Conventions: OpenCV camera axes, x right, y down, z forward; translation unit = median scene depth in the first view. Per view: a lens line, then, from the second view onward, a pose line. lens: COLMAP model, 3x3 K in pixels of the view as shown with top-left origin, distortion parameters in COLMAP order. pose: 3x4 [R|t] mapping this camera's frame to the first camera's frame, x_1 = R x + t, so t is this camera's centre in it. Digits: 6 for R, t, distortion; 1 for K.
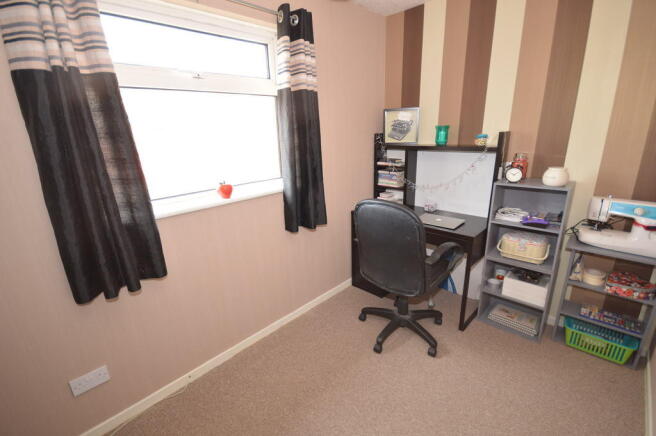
lens RADIAL K [[294.2, 0, 328.0], [0, 294.2, 218.0], [0, 0, 1]] dist [0.000772, 0.000150]
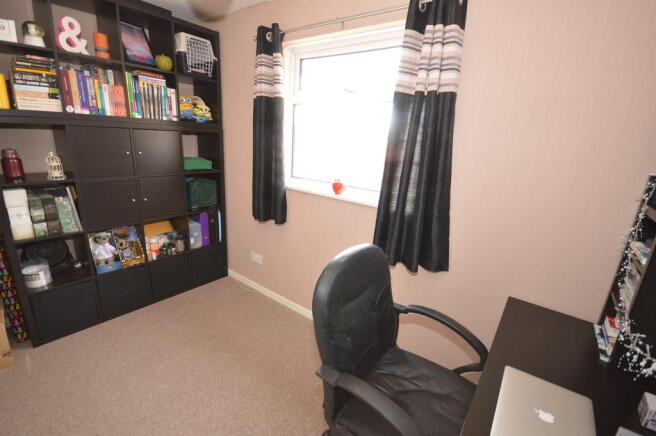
lens RADIAL K [[294.2, 0, 328.0], [0, 294.2, 218.0], [0, 0, 1]] dist [0.000772, 0.000150]
pose [[0.106886, 0.300344, -0.947823, 0.781247], [-0.357145, 0.901259, 0.245314, -0.255576], [0.927913, 0.312290, 0.203598, 0.768284]]
